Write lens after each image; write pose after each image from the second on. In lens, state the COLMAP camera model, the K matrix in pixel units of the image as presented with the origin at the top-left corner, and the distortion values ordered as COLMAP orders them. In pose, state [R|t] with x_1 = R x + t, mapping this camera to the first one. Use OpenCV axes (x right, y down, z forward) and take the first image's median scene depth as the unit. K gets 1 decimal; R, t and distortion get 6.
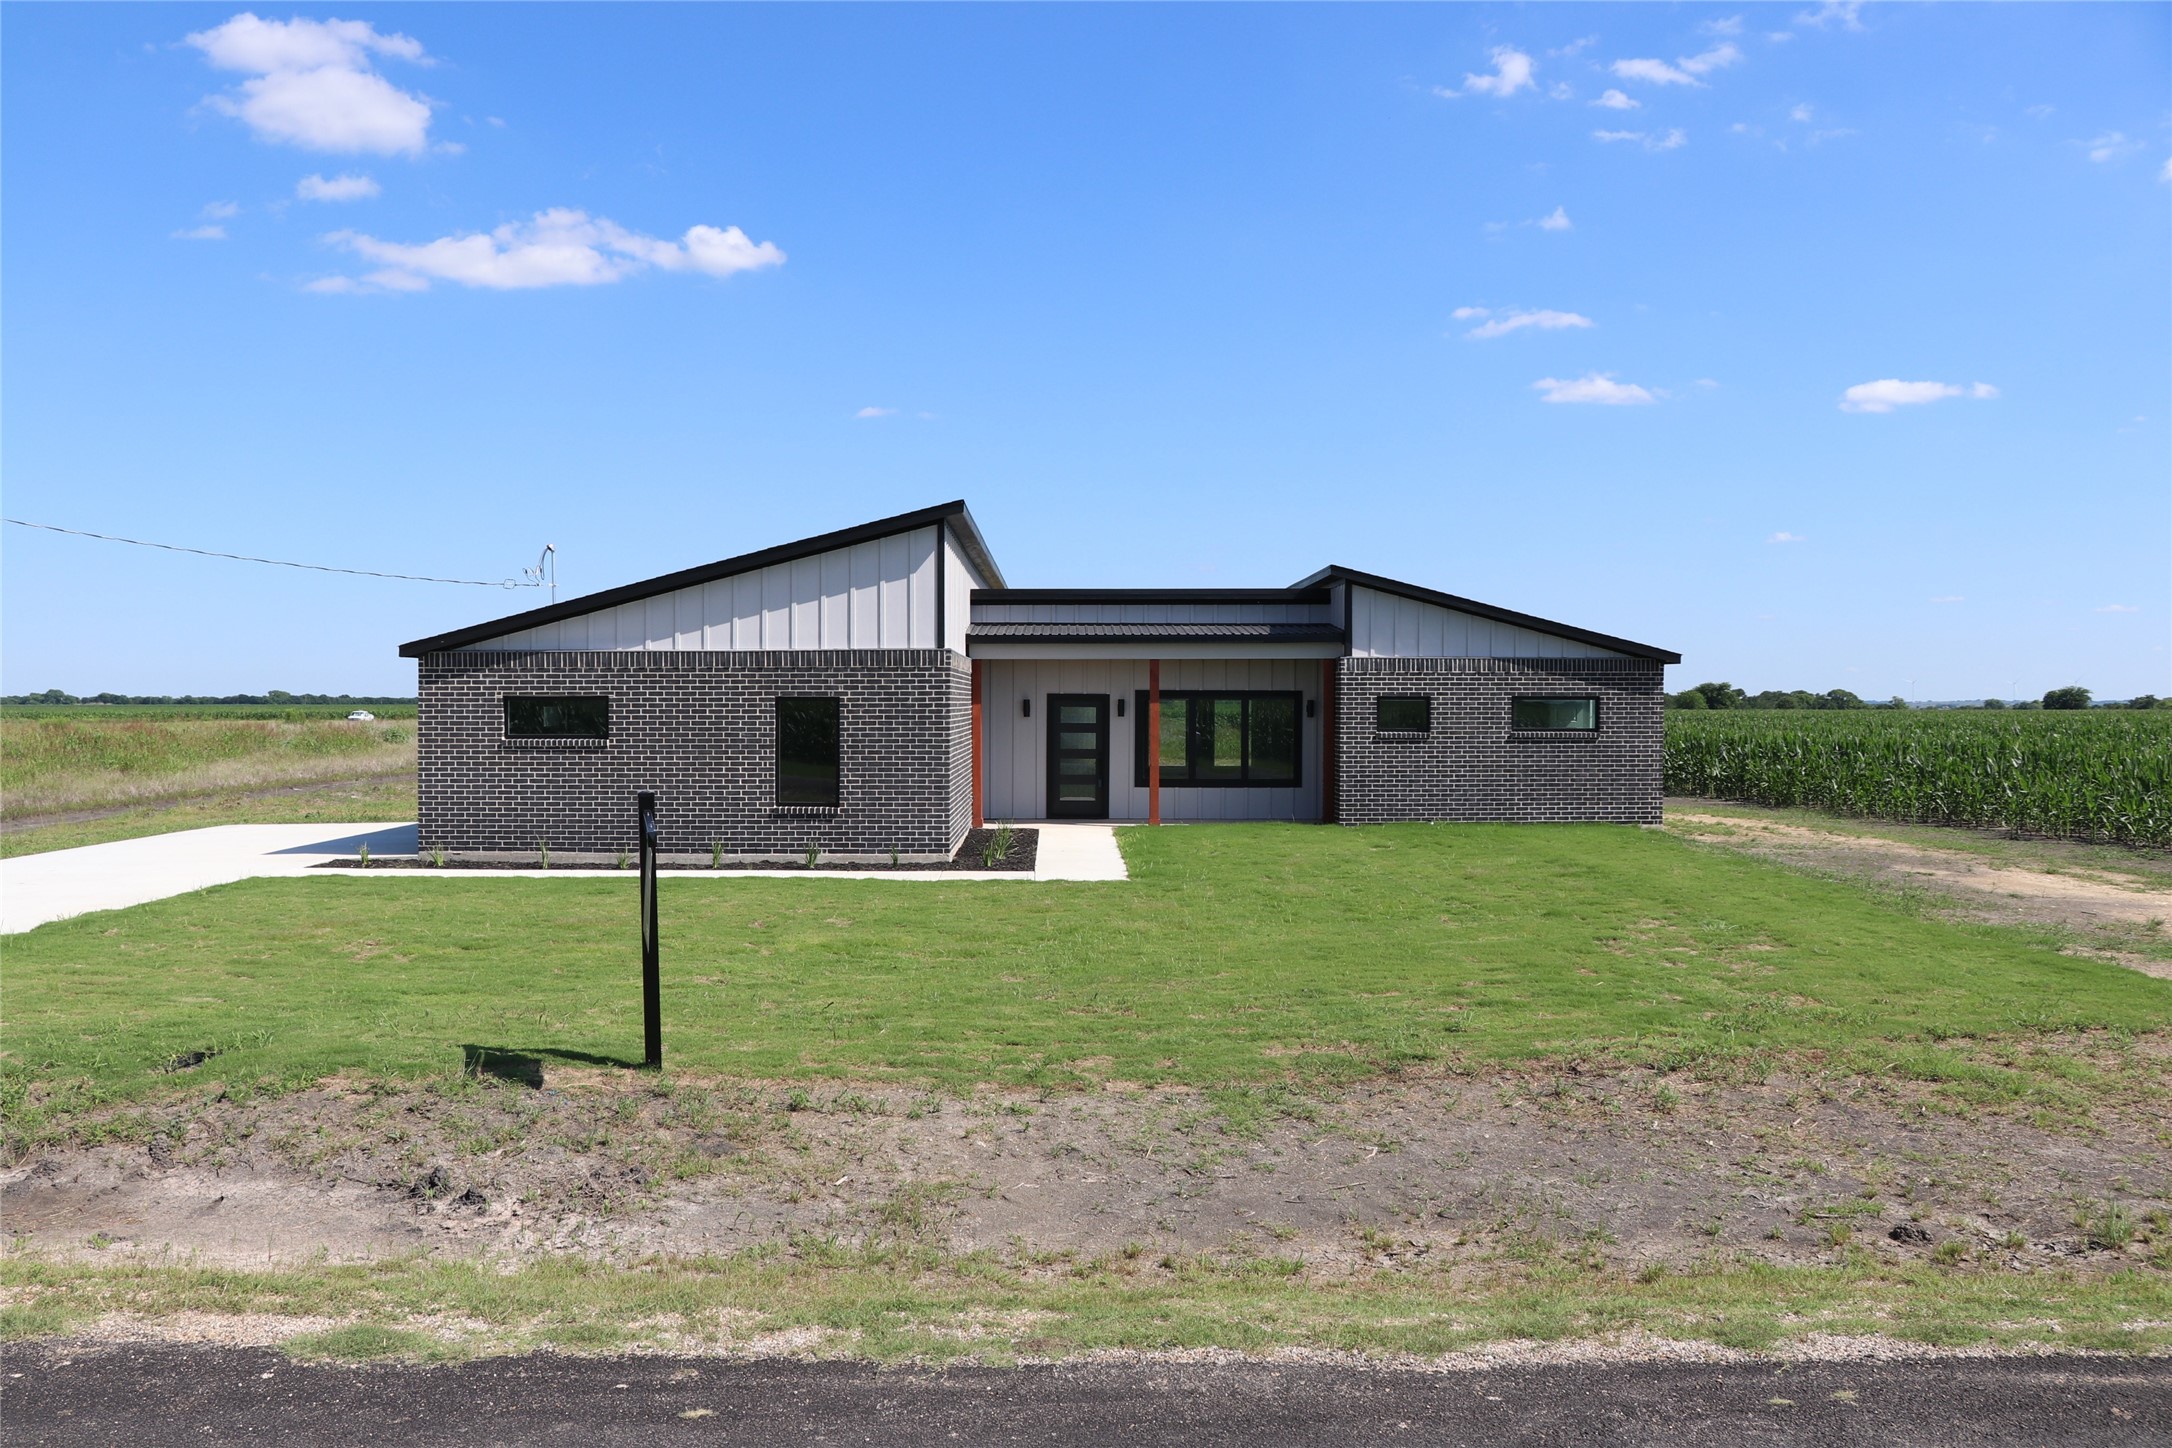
lens RADIAL K [[1816.8, 0, 1090.3], [0, 1816.8, 766.1], [0, 0, 1]] dist [-0.138863, -0.001538]
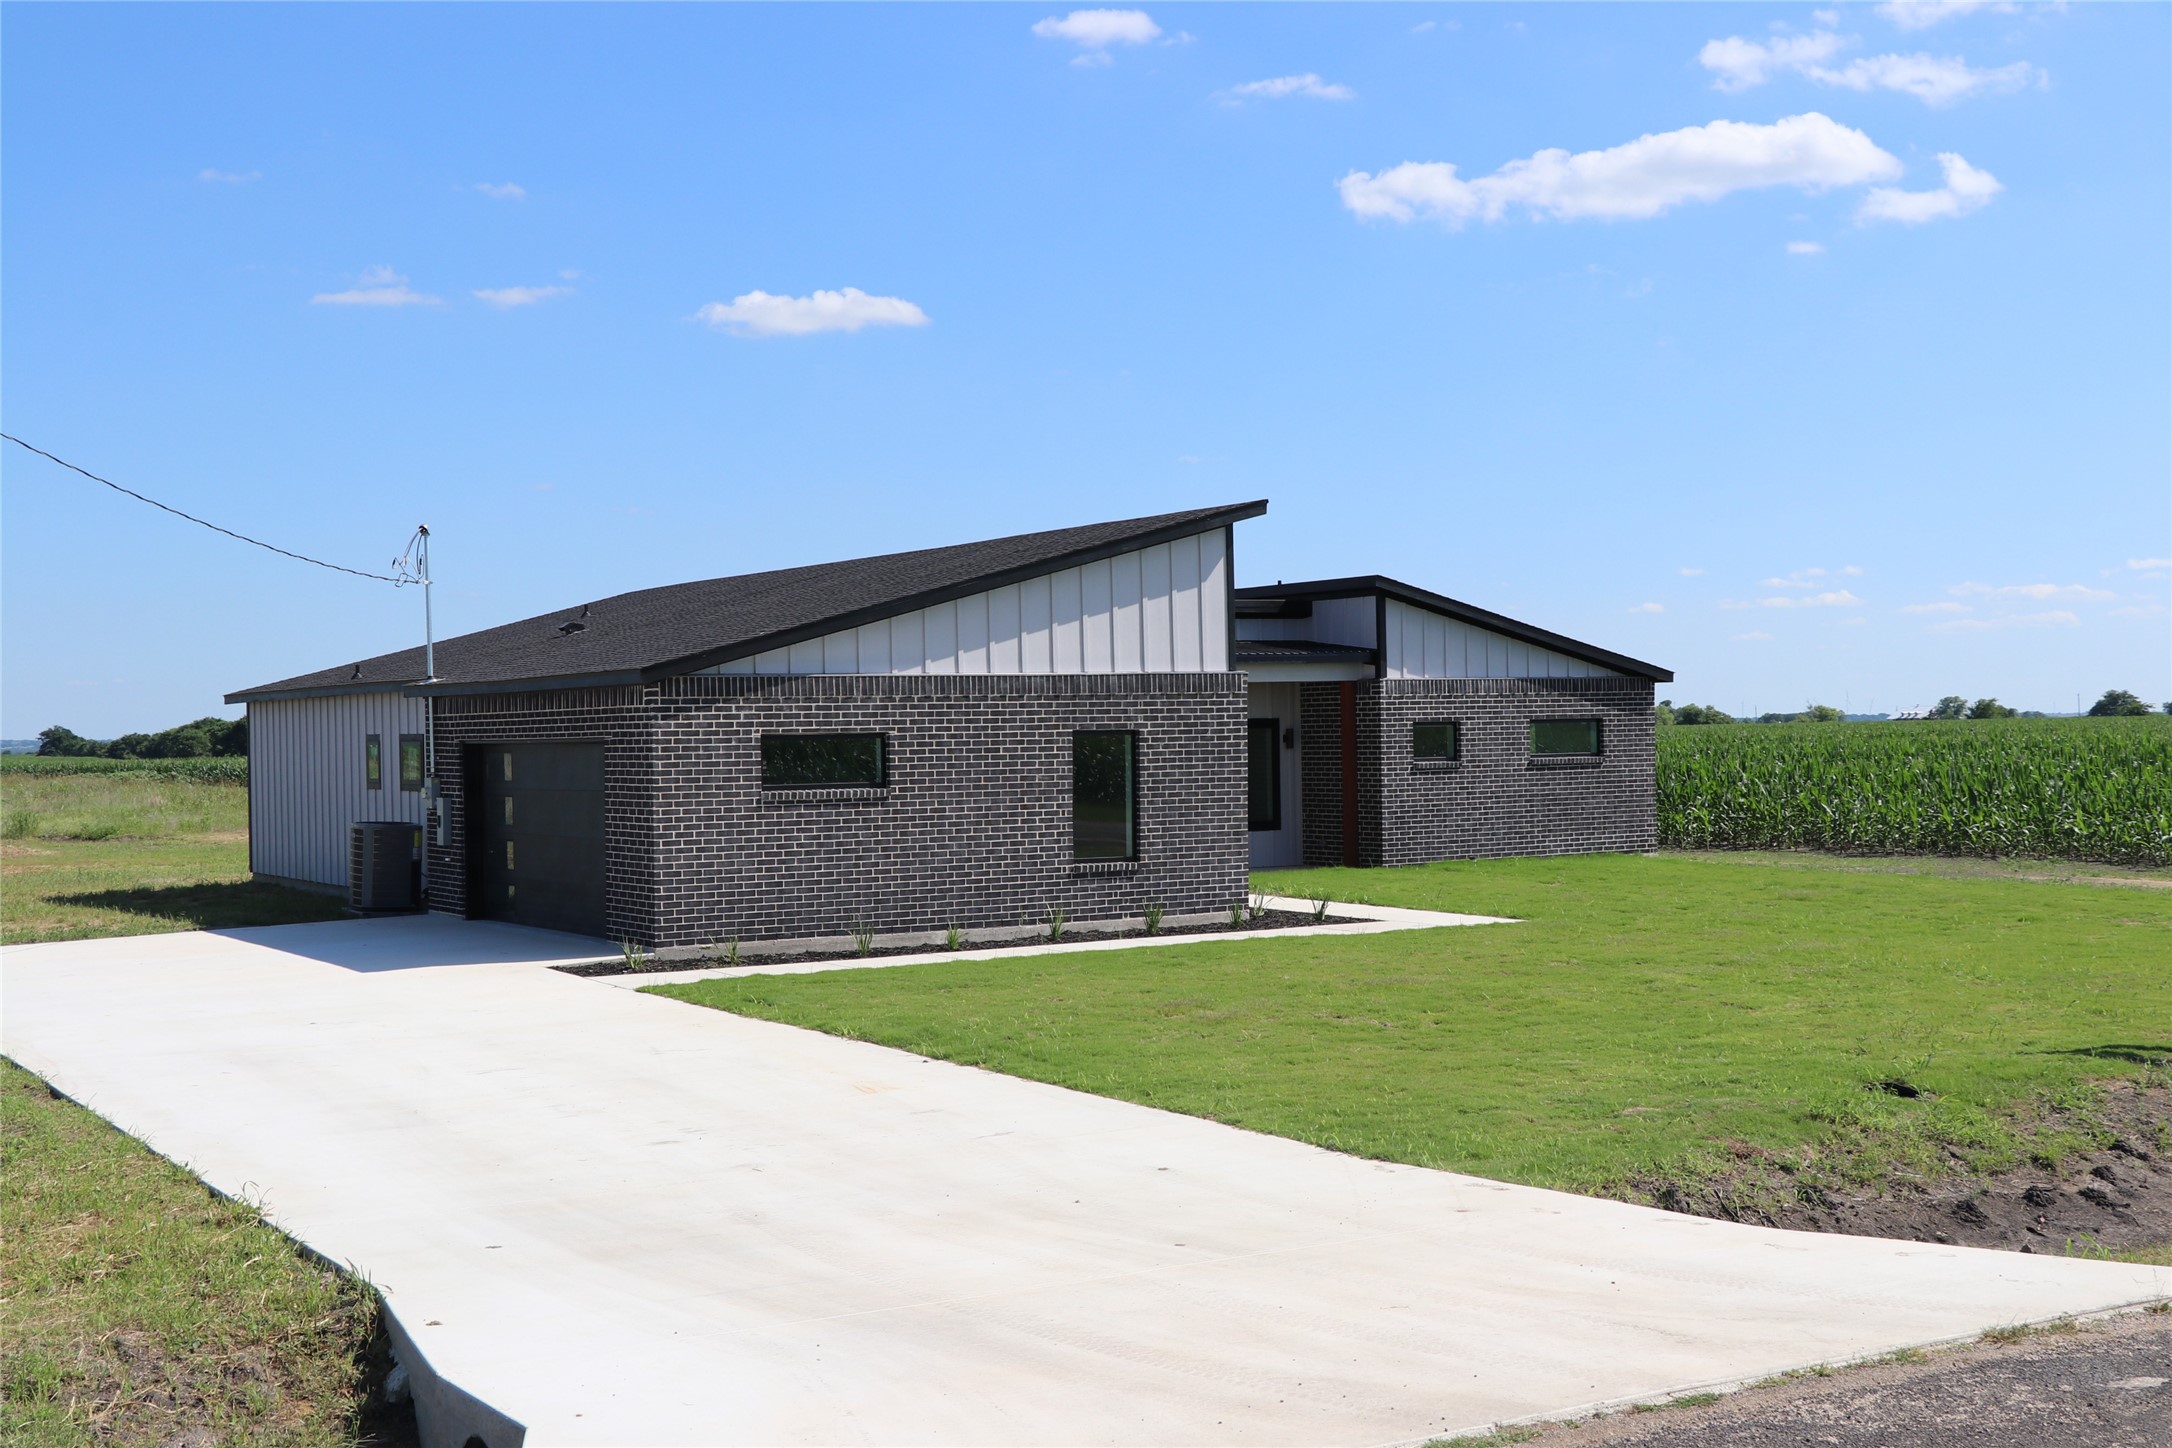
lens RADIAL K [[2518.0, 0, 1086.0], [0, 2518.0, 724.0], [0, 0, 1]] dist [-0.002227, 0.000137]
pose [[0.856243, -0.015658, 0.516336, -0.743430], [0.038208, 0.998722, -0.033074, -0.003107], [-0.515159, 0.048047, 0.855747, 0.017507]]
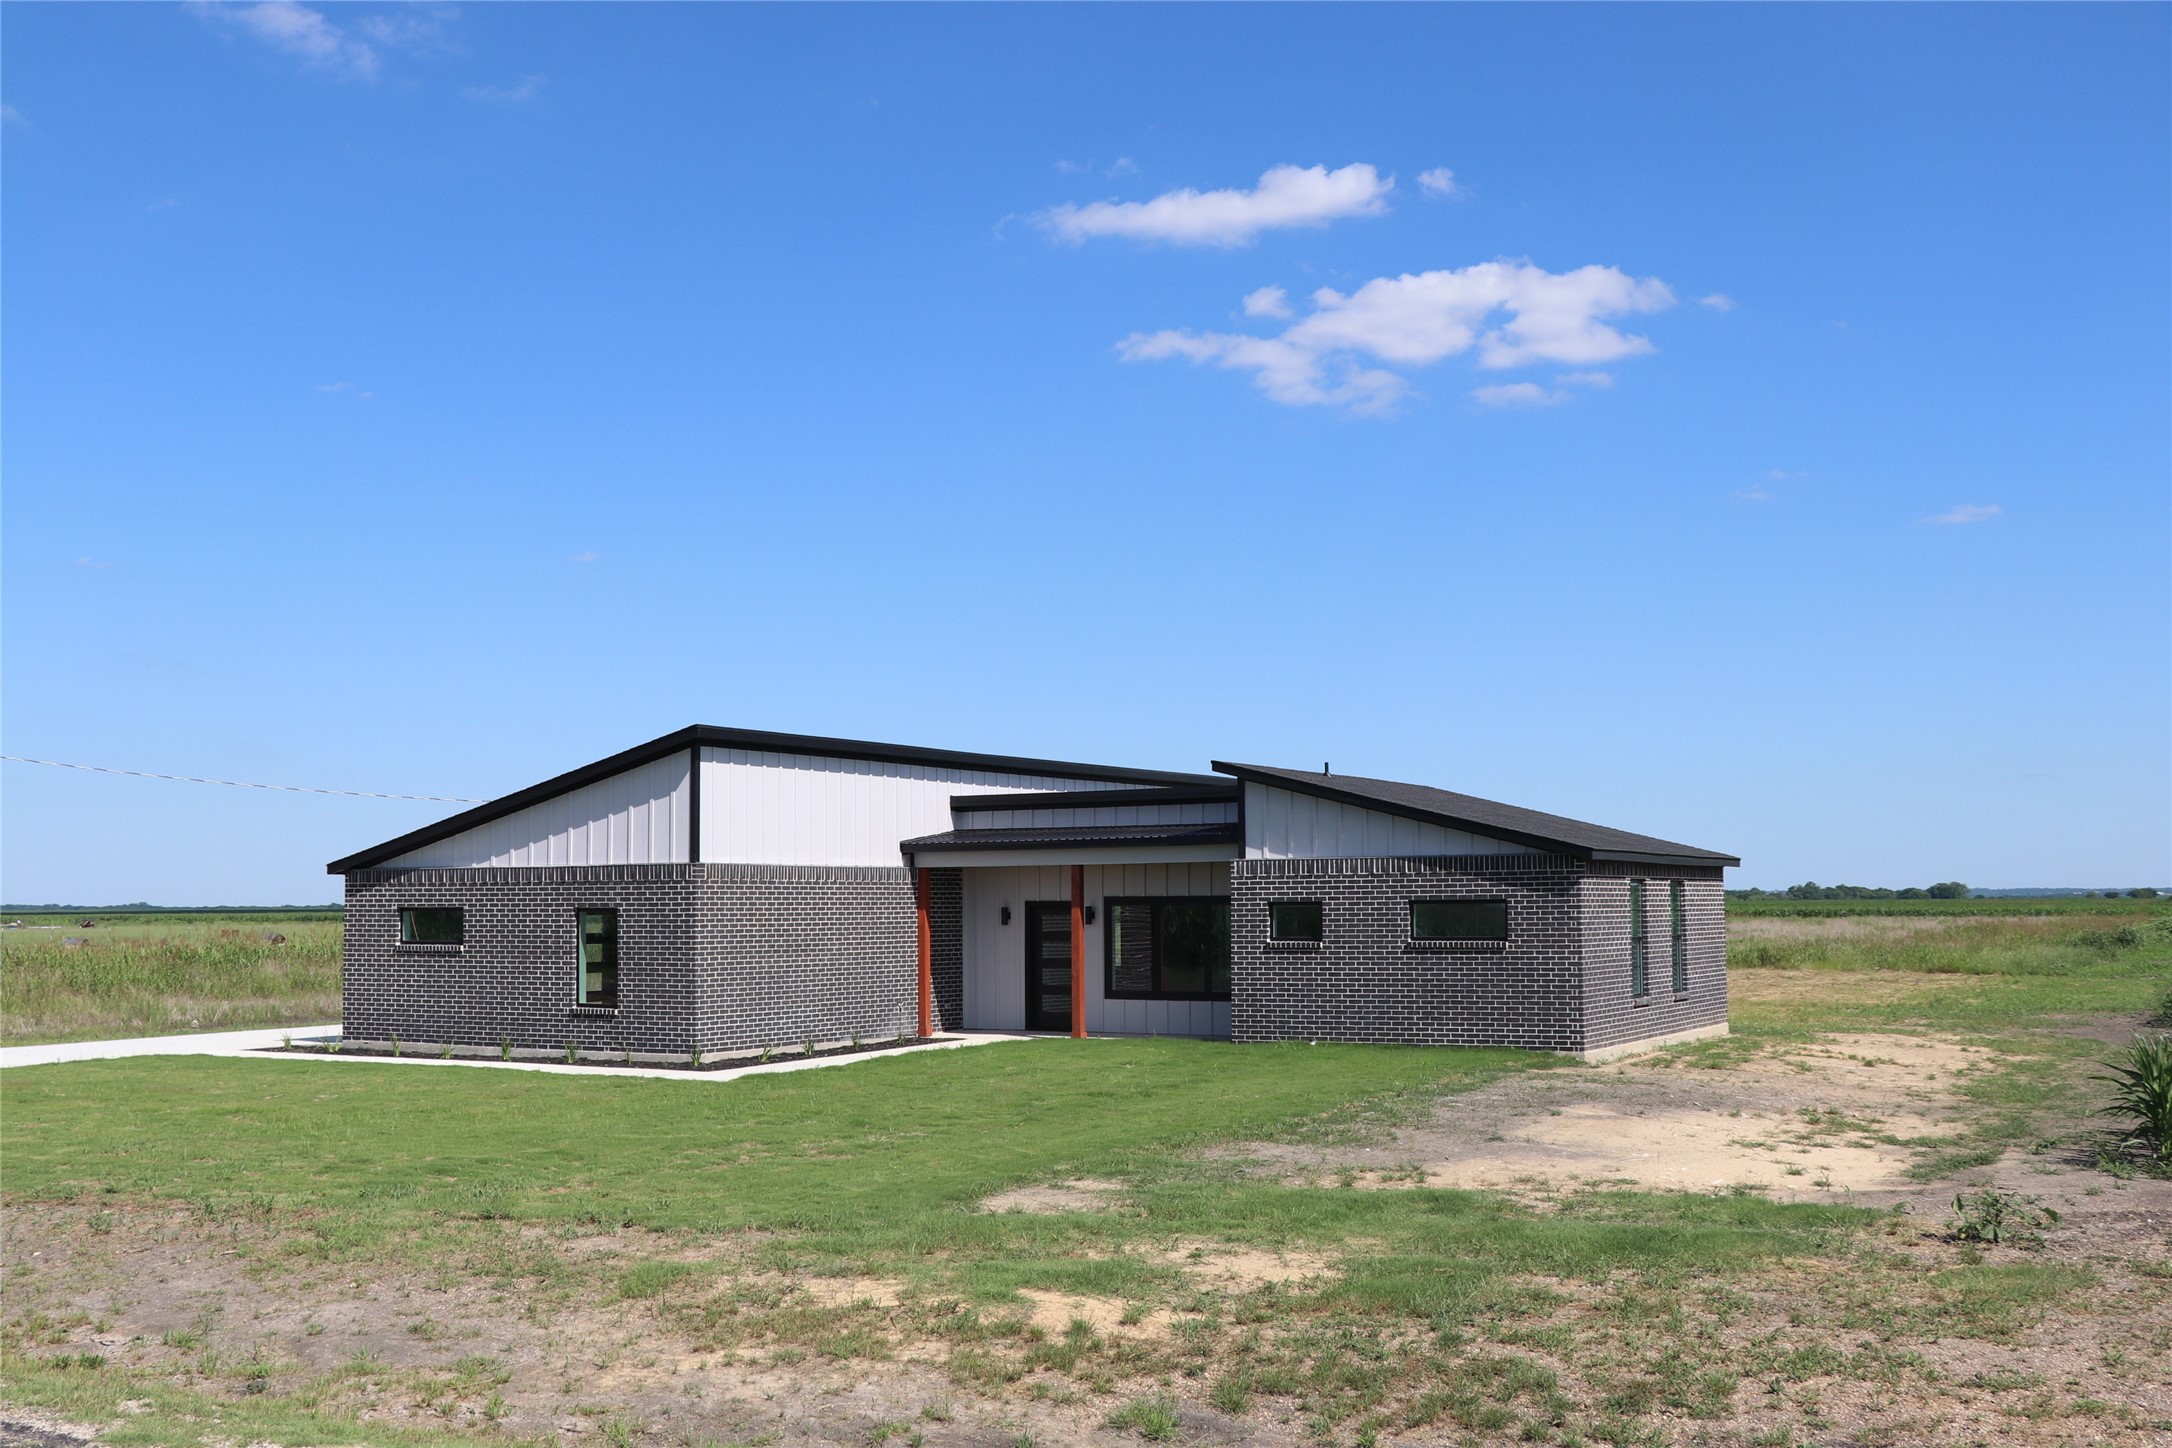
lens RADIAL K [[2319.5, 0, 1085.9], [0, 2319.5, 766.7], [0, 0, 1]] dist [-0.082212, -0.001041]
pose [[0.859950, -0.036360, -0.509082, 0.801789], [-0.011087, 0.995893, -0.089856, -0.000674], [0.510258, 0.082916, 0.856015, -0.056969]]
